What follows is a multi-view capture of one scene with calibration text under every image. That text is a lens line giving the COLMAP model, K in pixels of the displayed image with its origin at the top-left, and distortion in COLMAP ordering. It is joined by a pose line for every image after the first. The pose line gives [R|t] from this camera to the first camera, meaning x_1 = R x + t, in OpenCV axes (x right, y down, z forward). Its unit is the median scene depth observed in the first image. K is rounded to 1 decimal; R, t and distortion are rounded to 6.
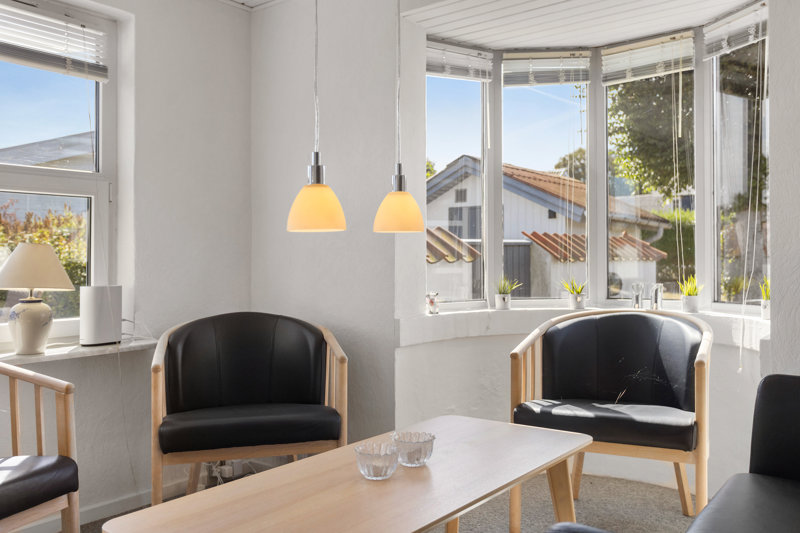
lens RADIAL K [[690.5, 0, 423.5], [0, 690.5, 263.3], [0, 0, 1]] dist [0.005791, 0.003267]
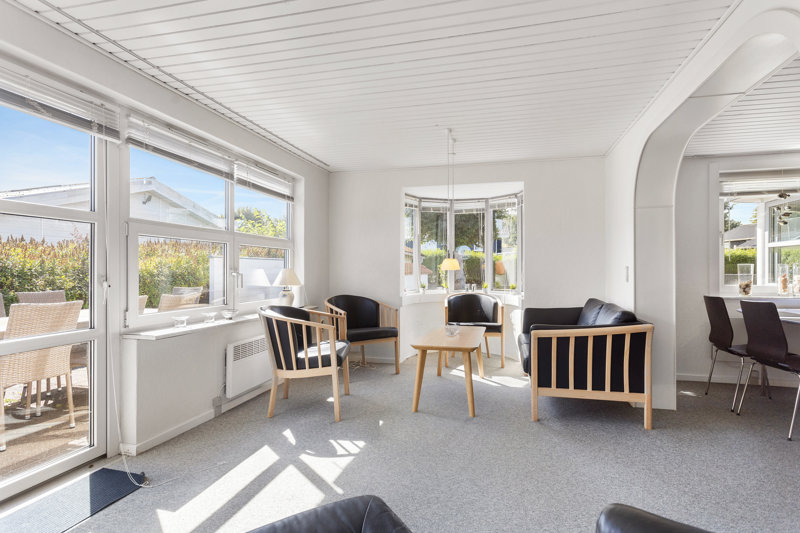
lens RADIAL K [[468.0, 0, 400.0], [0, 468.0, 266.5], [0, 0, 1]] dist [0.000149, -0.000276]
pose [[0.906674, 0.018077, 0.421445, -0.808219], [-0.015020, 0.999831, -0.010572, -0.020048], [-0.421565, 0.003256, 0.906792, -0.694289]]
